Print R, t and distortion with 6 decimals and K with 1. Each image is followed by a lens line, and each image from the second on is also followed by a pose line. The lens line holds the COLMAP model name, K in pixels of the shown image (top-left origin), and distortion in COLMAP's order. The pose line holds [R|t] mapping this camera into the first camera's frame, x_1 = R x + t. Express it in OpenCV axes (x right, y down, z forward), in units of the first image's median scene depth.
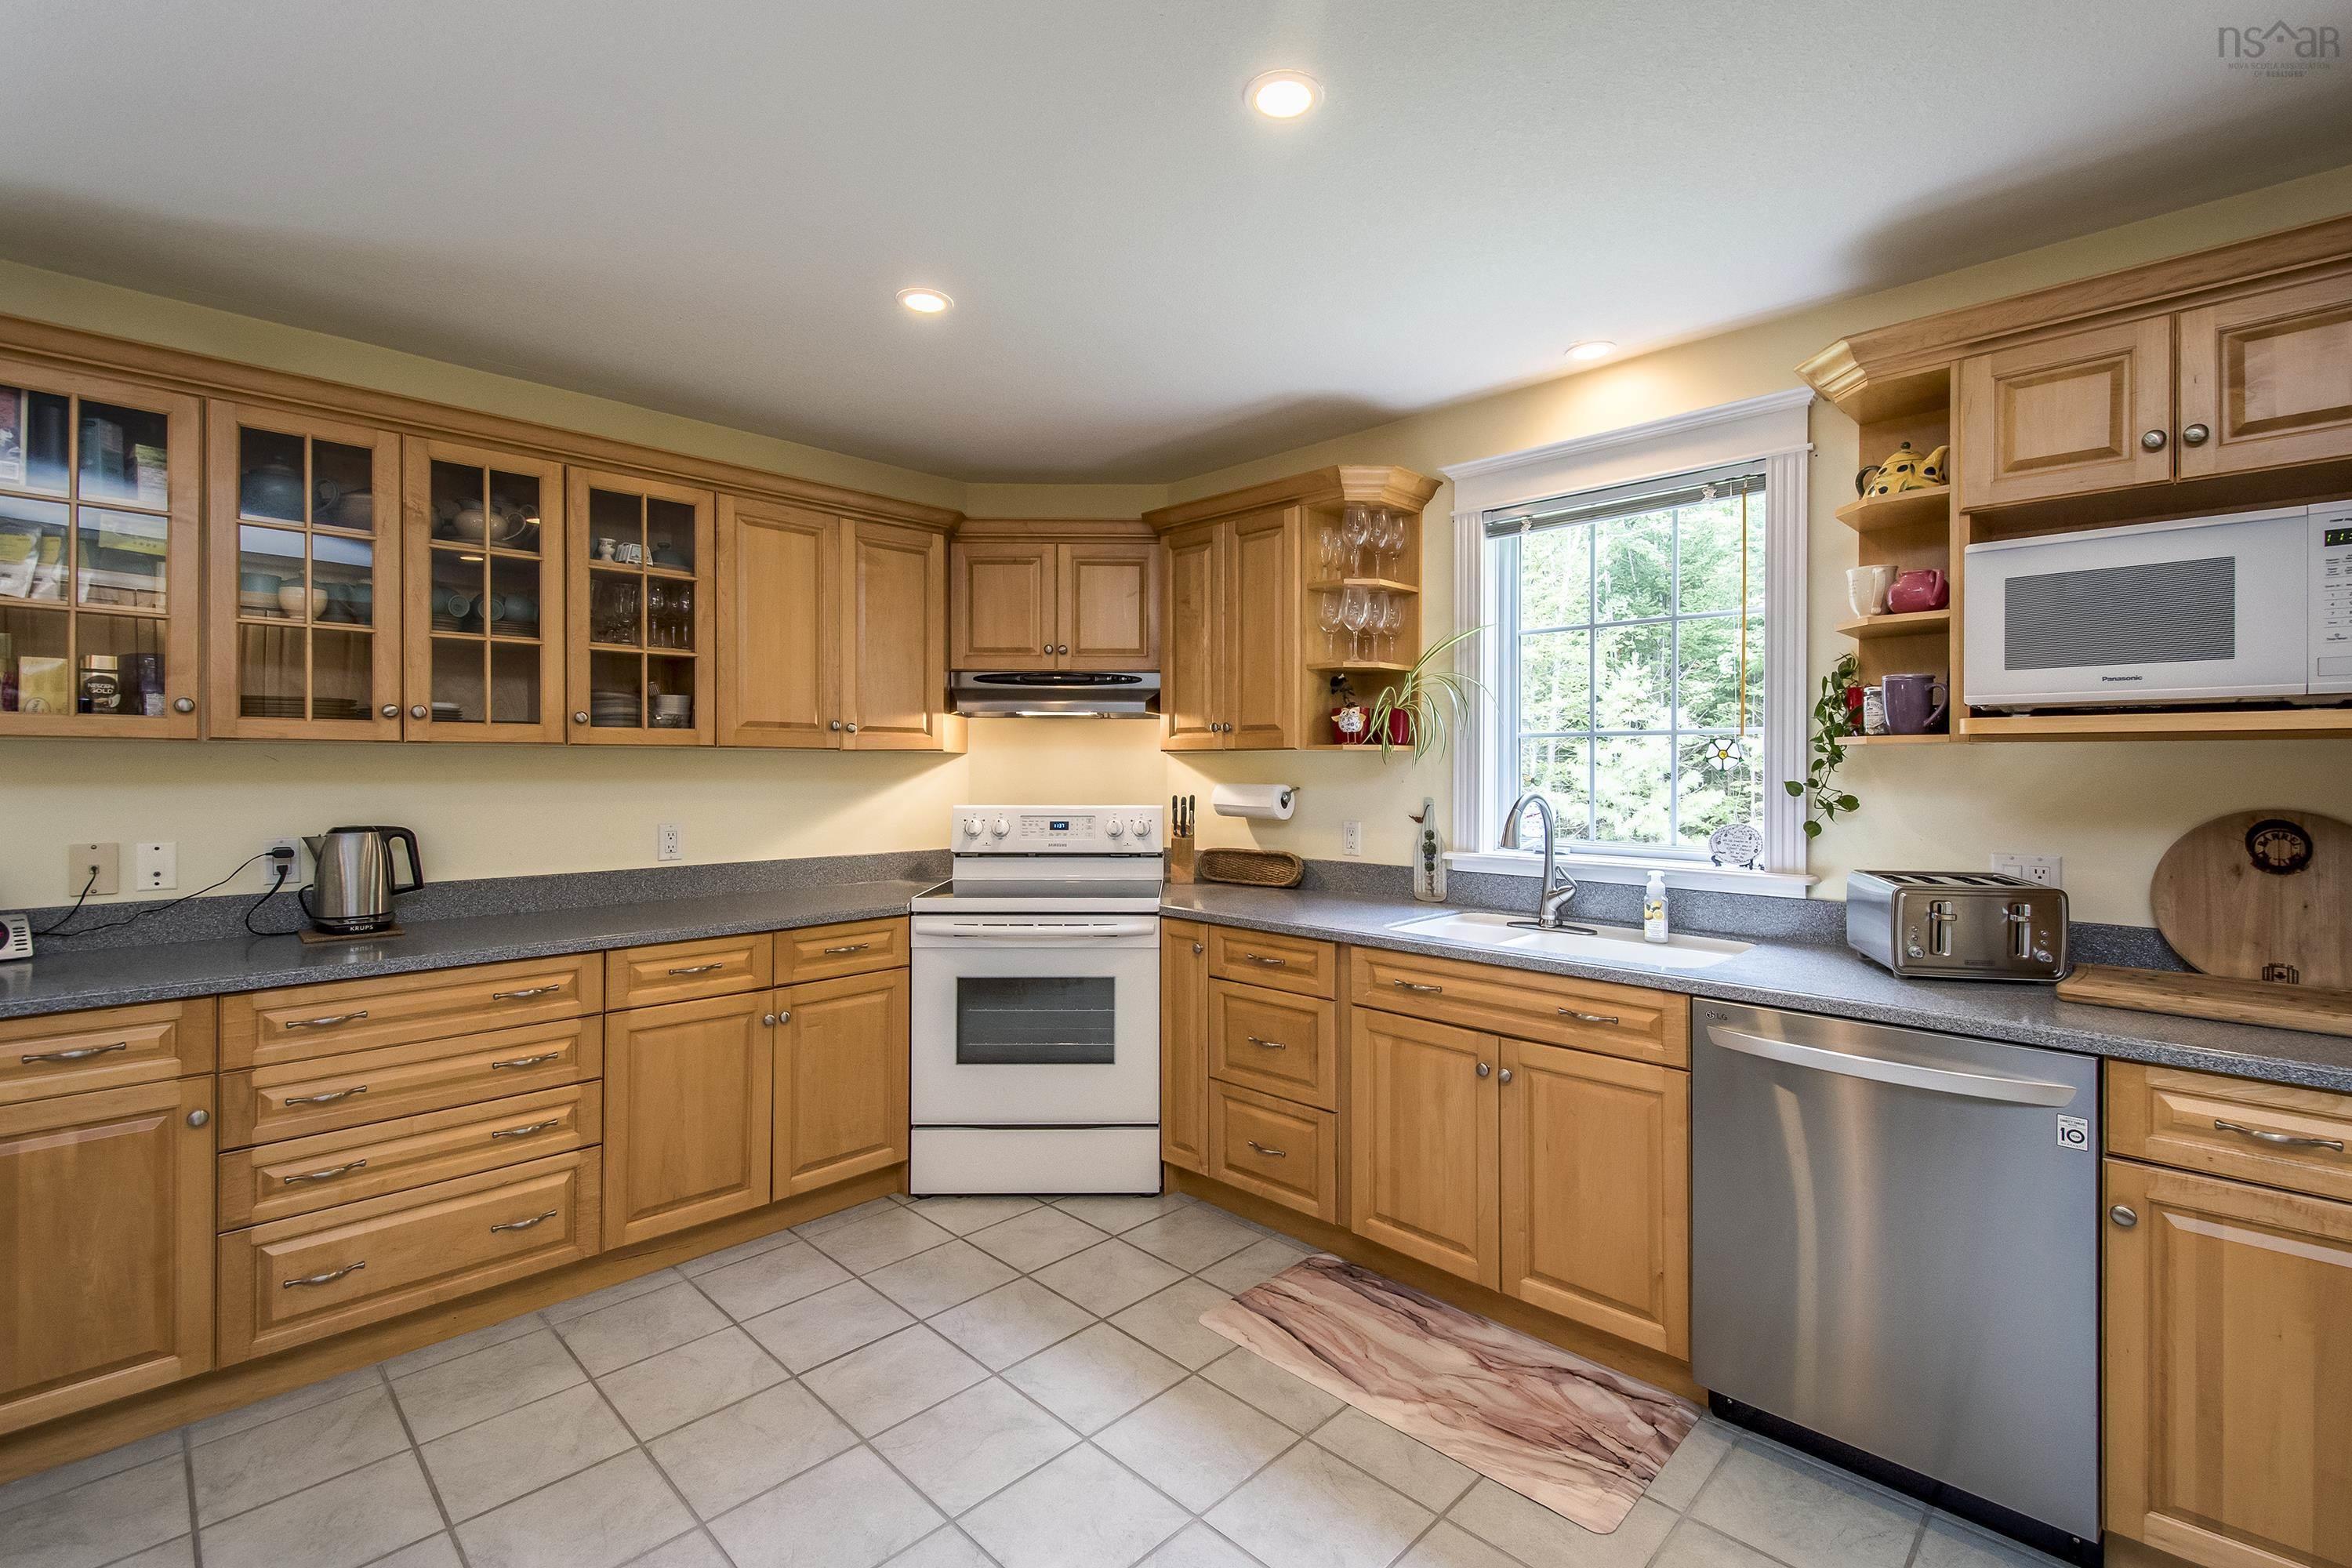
lens RADIAL K [[1039.0, 0, 1179.3], [0, 1039.0, 765.0], [0, 0, 1]] dist [0.011238, -0.003861]
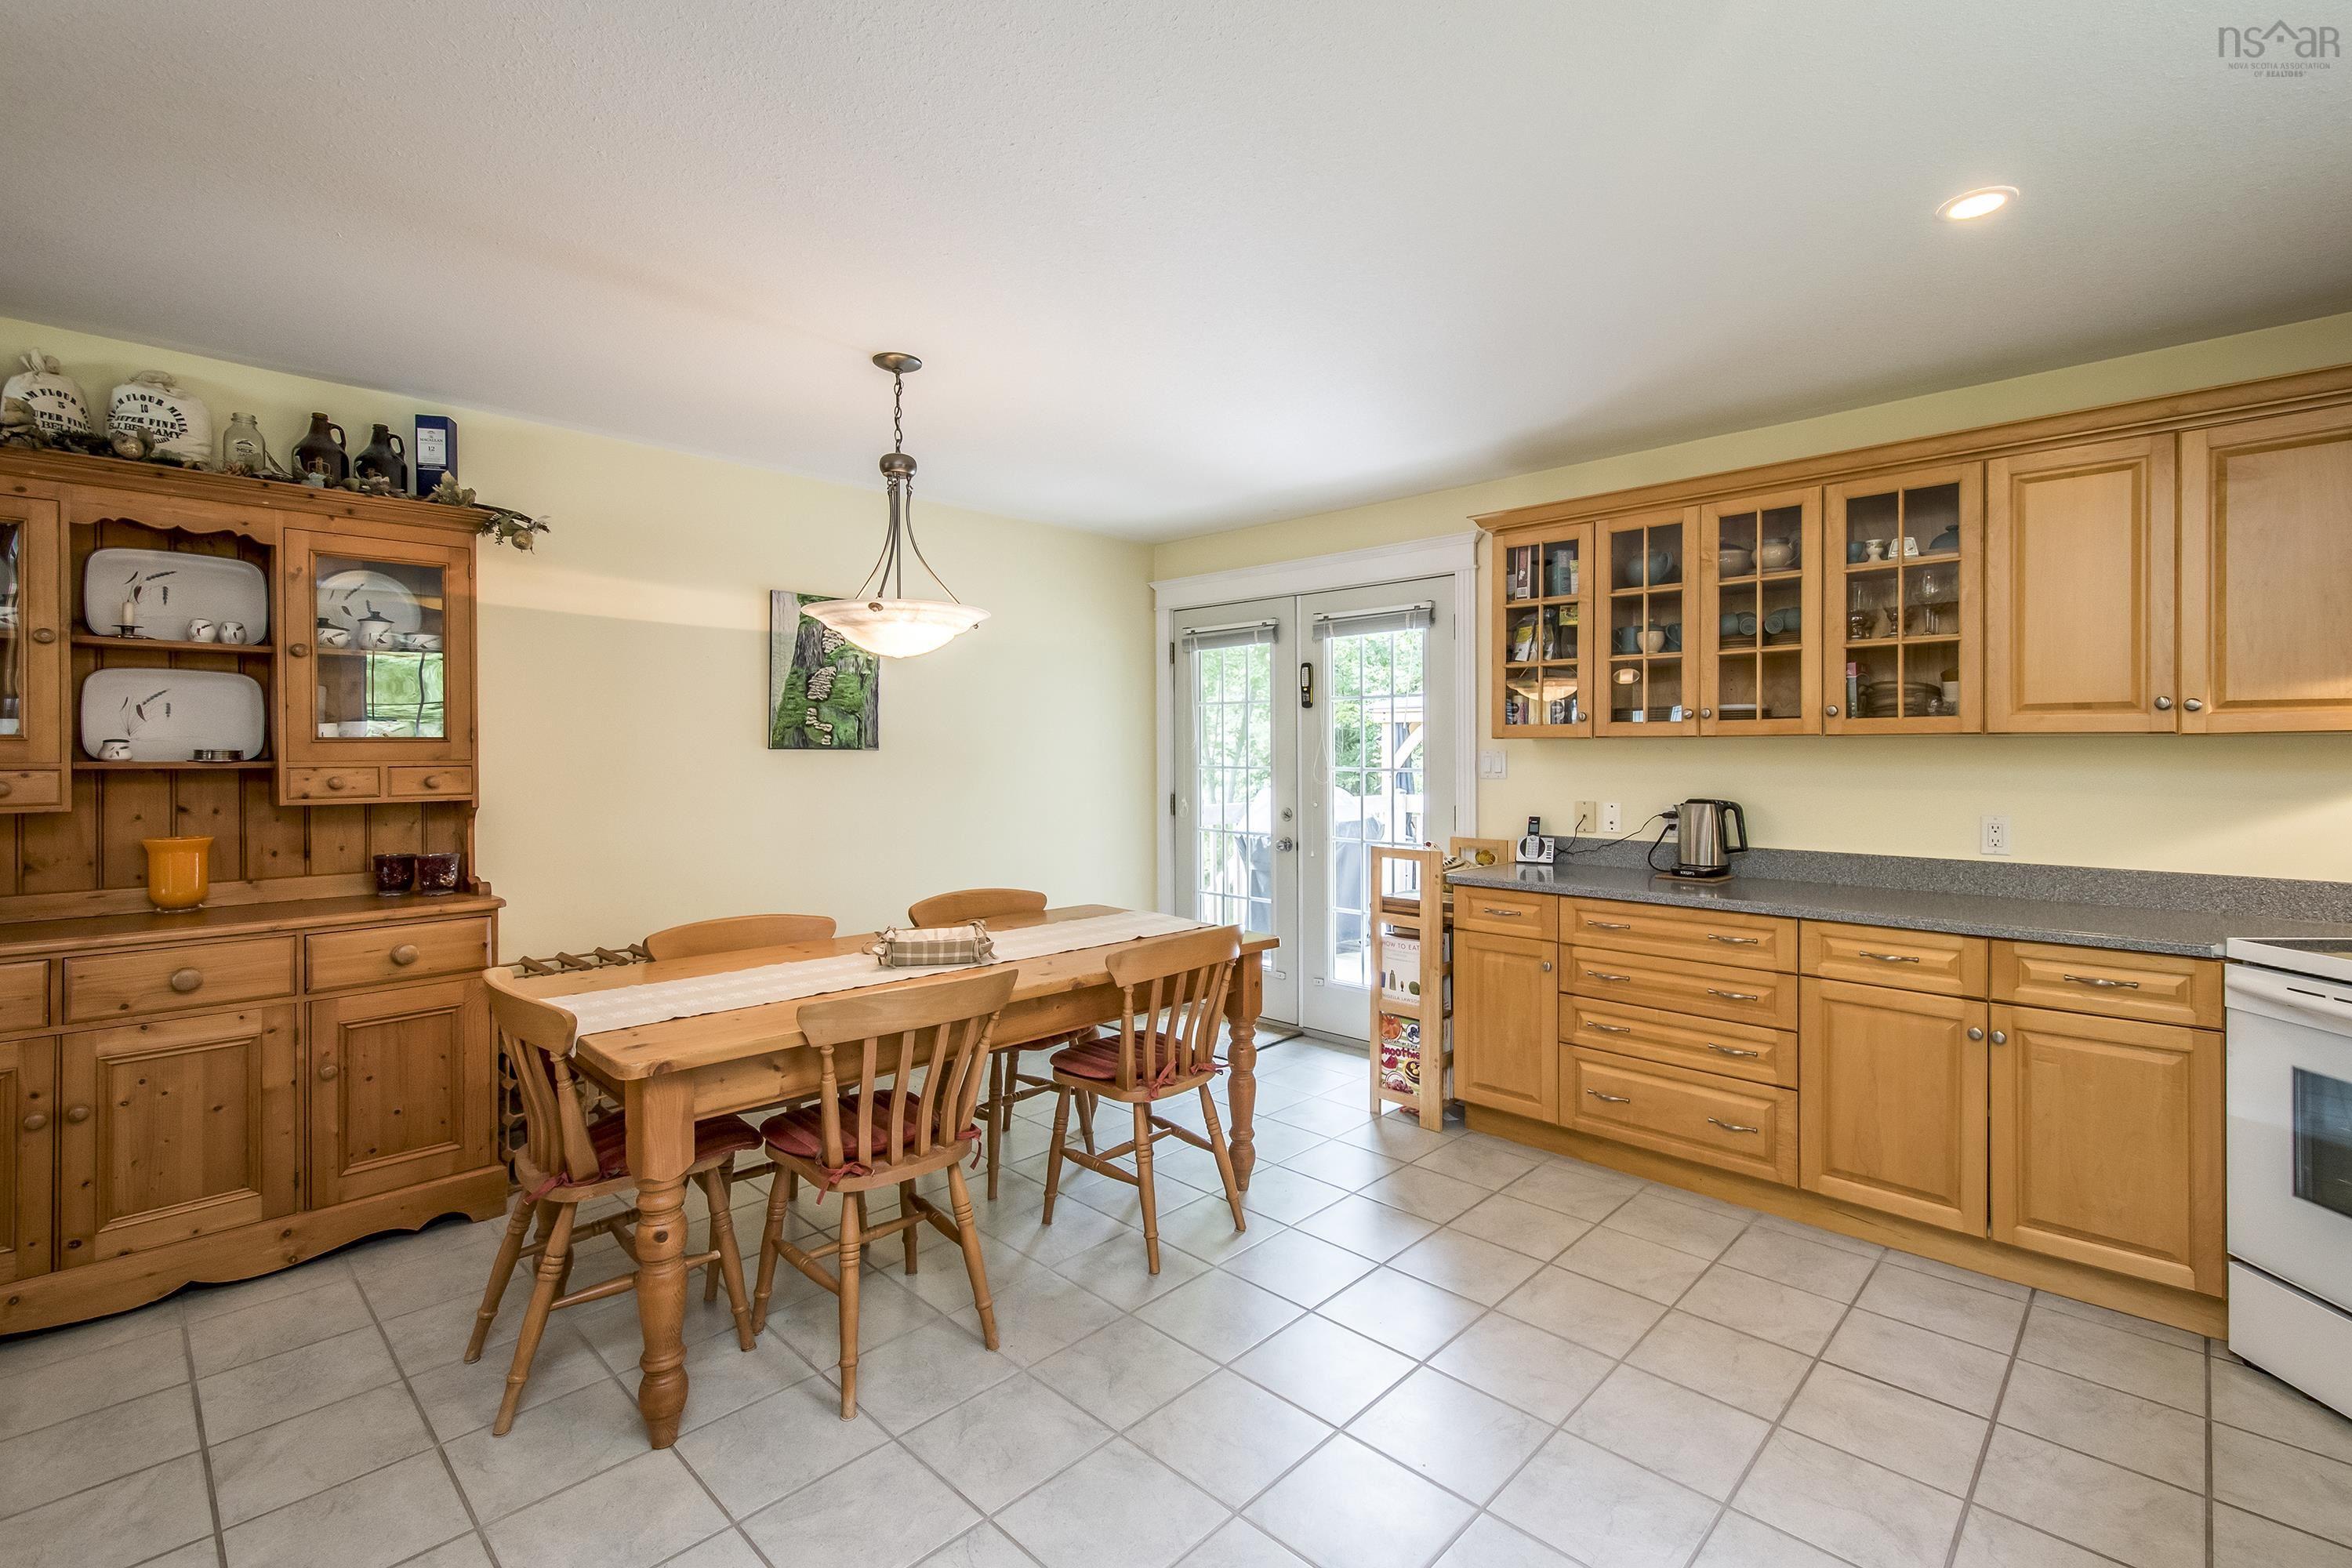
lens RADIAL K [[1039.0, 0, 1211.7], [0, 1039.0, 751.0], [0, 0, 1]] dist [0.011238, -0.003861]
pose [[0.018594, -0.003235, -0.999822, 0.532205], [-0.000127, 0.999995, -0.003238, 0.000856], [0.999827, 0.000187, 0.018594, 0.330927]]
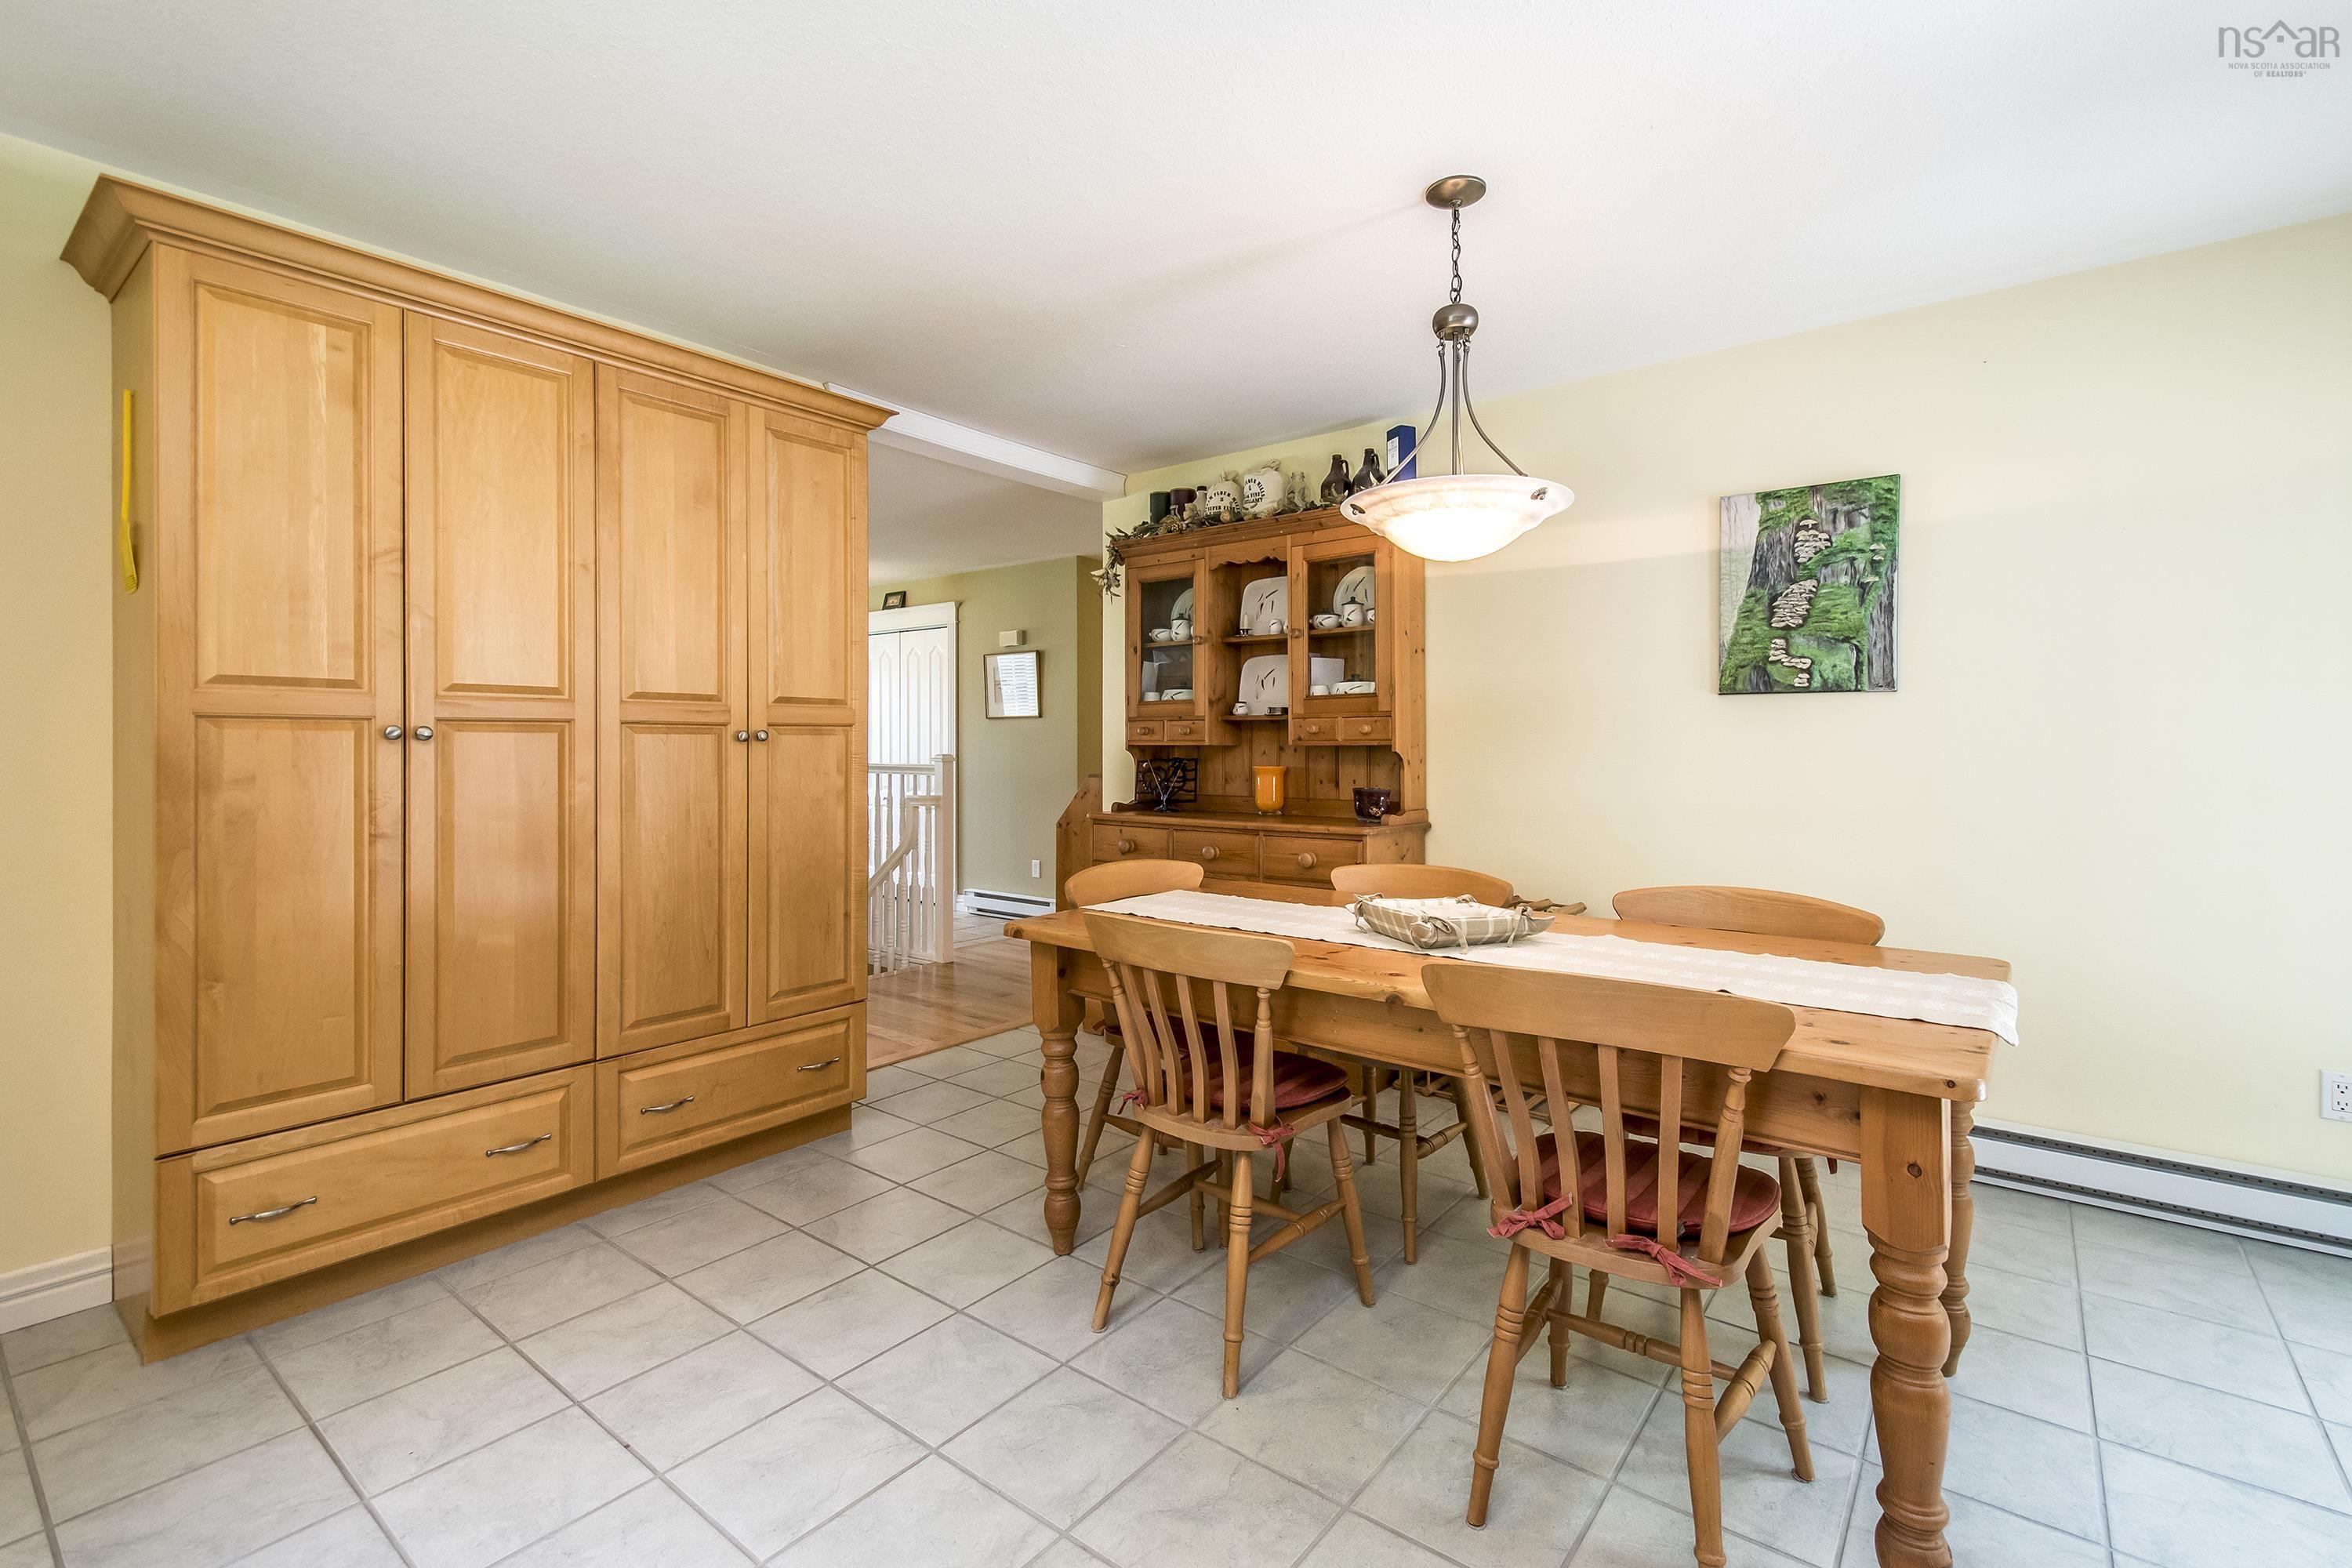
lens RADIAL K [[1039.0, 0, 1171.9], [0, 1039.0, 746.9], [0, 0, 1]] dist [0.011238, -0.003861]
pose [[-0.994286, -0.003715, -0.106683, -0.217567], [-0.003737, 0.999993, 0.000001, 0.055864], [0.106683, 0.000400, -0.994293, 0.856819]]
